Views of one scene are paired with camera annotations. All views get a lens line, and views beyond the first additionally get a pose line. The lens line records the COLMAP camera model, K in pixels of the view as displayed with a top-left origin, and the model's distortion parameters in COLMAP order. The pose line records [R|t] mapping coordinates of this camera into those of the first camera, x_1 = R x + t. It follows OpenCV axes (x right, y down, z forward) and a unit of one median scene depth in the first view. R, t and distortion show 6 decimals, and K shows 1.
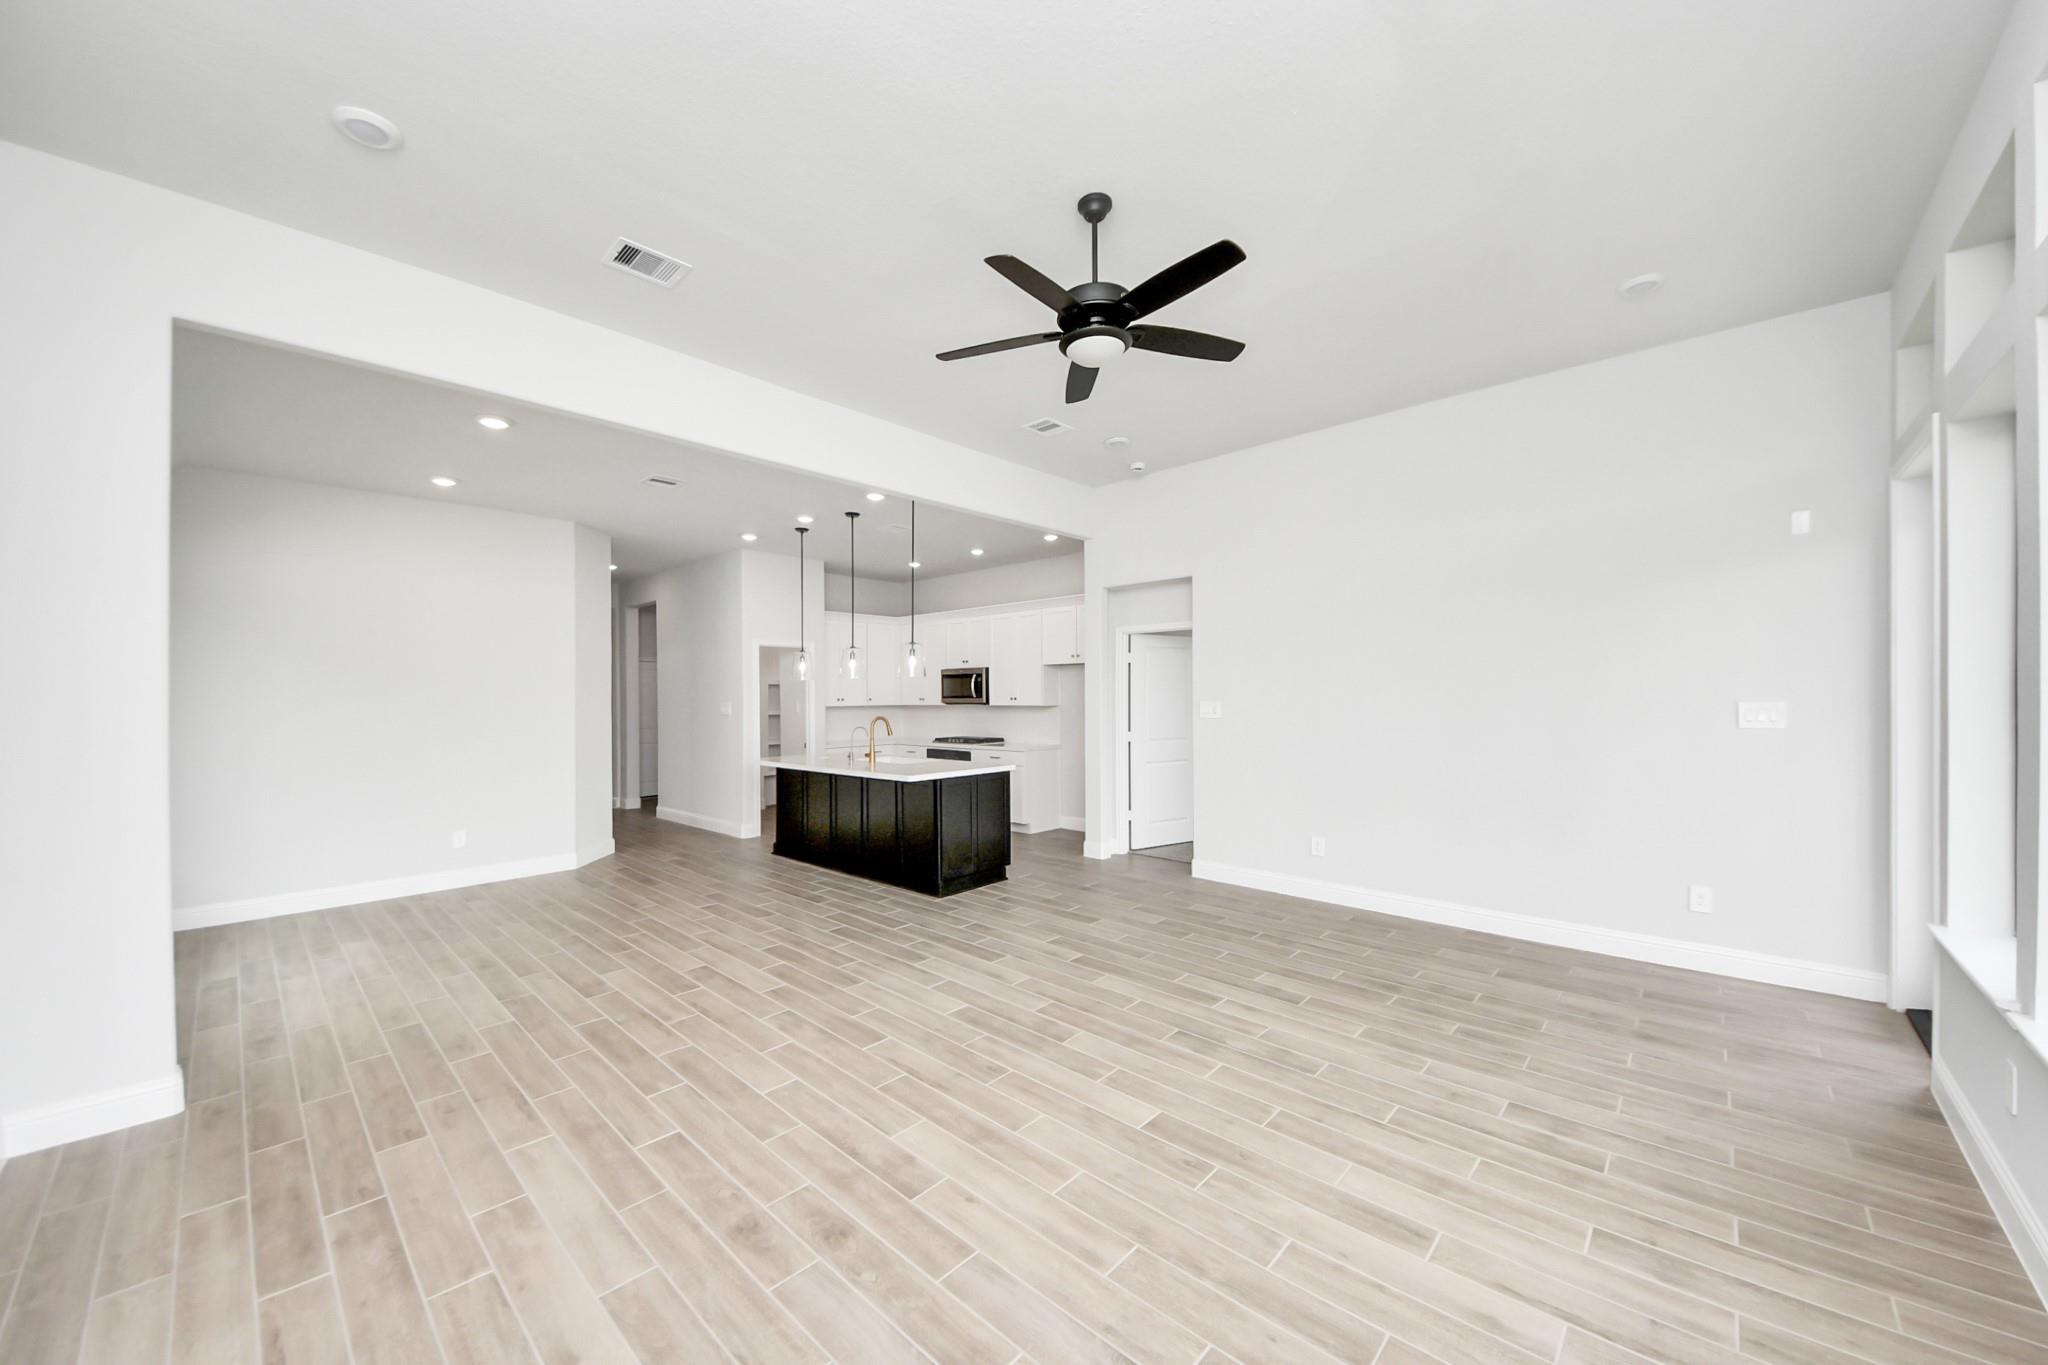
lens RADIAL K [[738.2, 0, 969.5], [0, 738.2, 673.4], [0, 0, 1]] dist [0.035302, -0.015904]
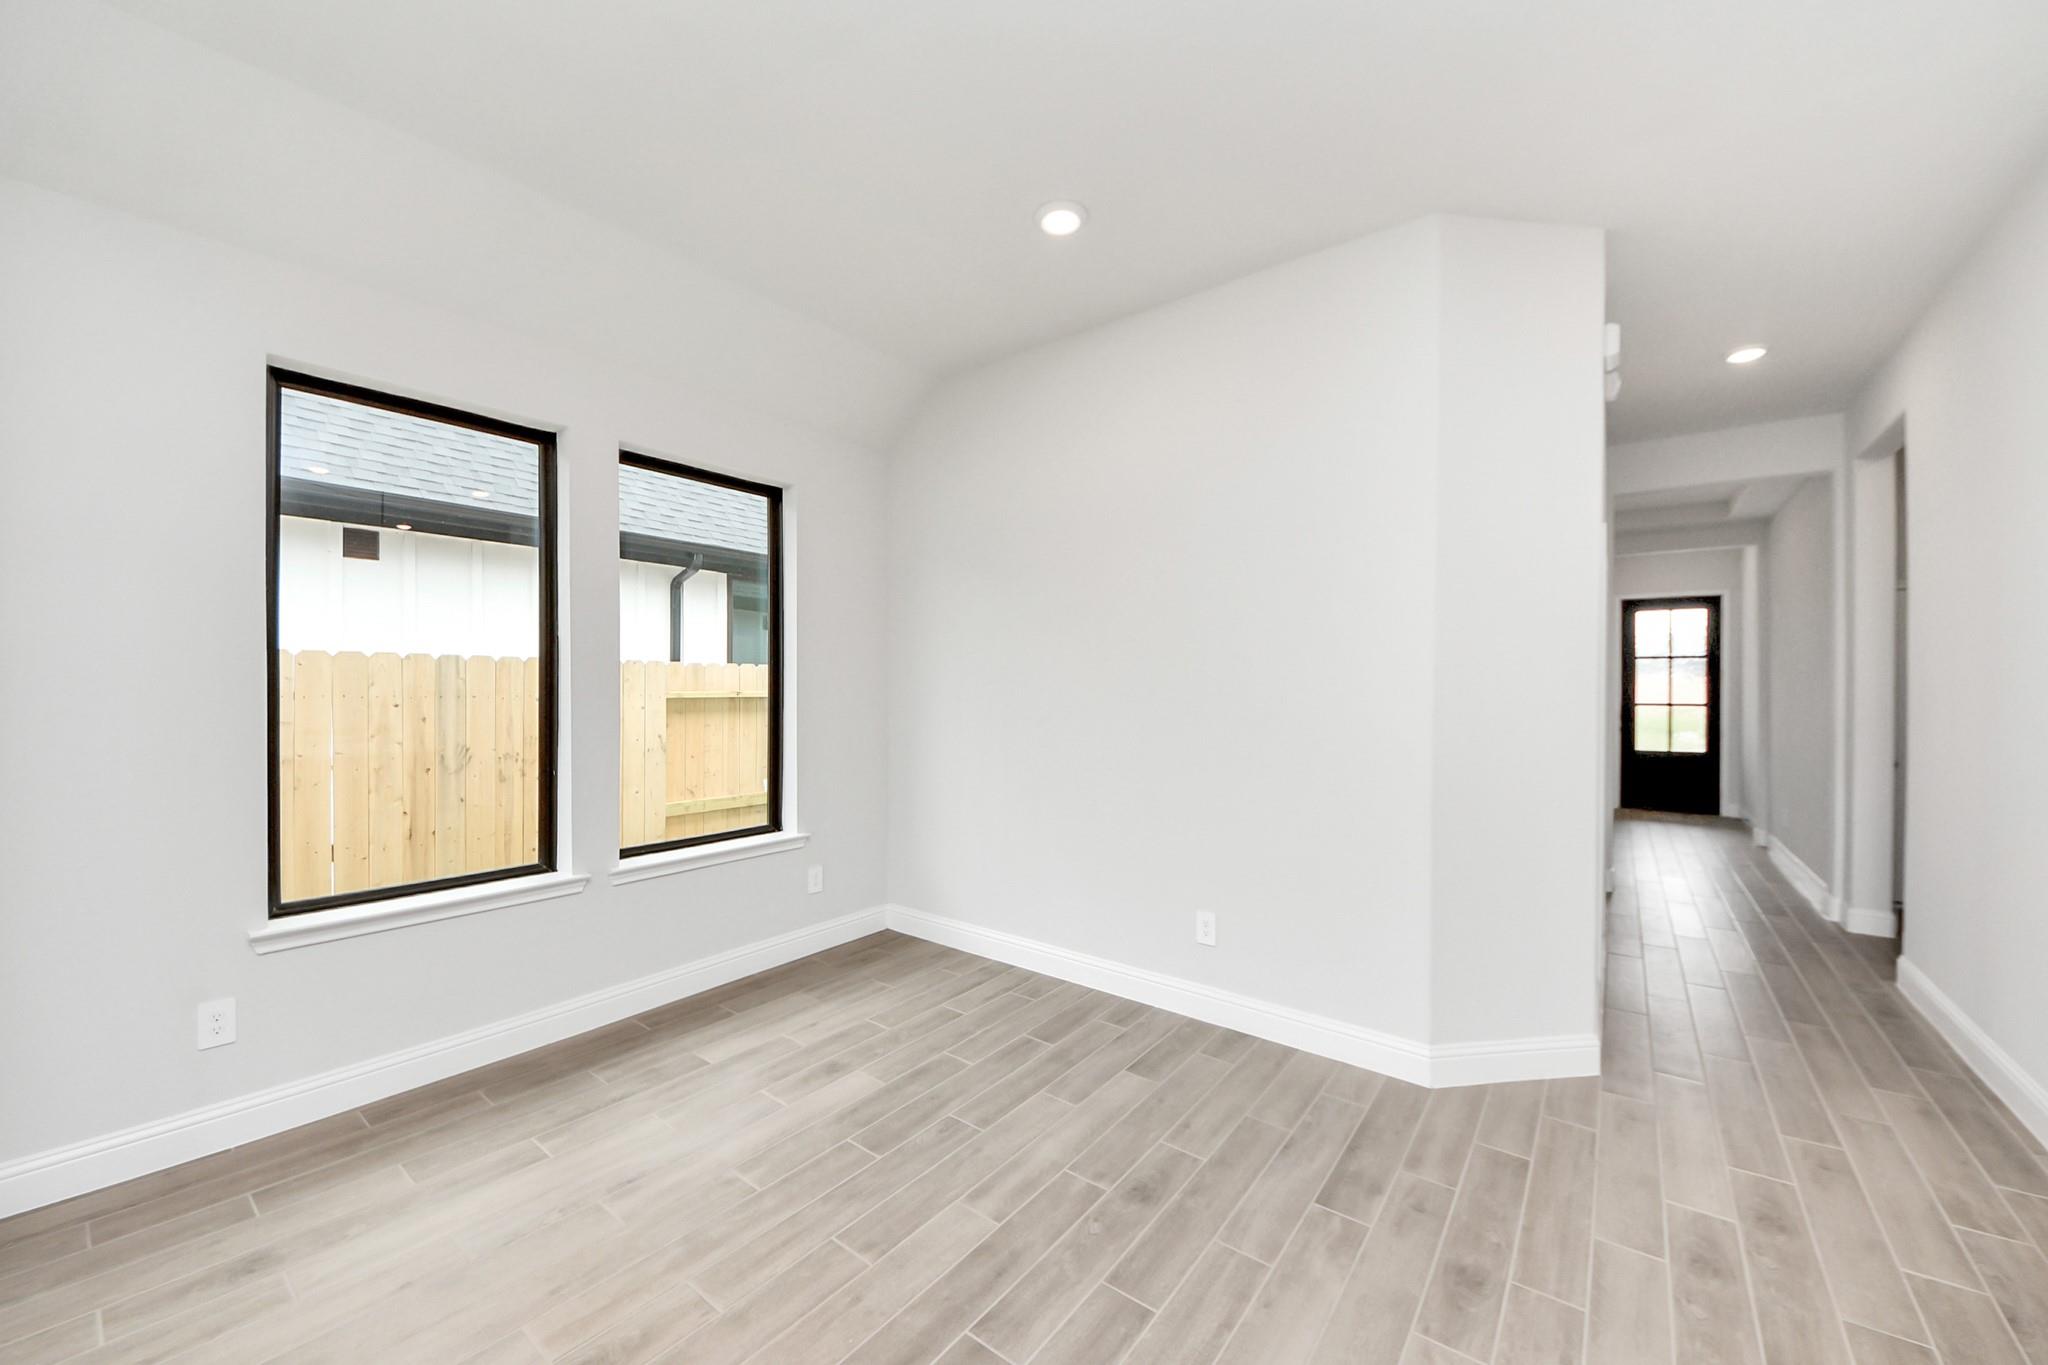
lens RADIAL K [[765.6, 0, 1029.6], [0, 765.6, 694.9], [0, 0, 1]] dist [-0.000876, -0.008336]
pose [[0.145219, 0.035354, -0.988768, -0.231605], [0.015964, 0.999148, 0.038070, 0.044268], [0.989271, -0.021313, 0.144531, 1.047507]]
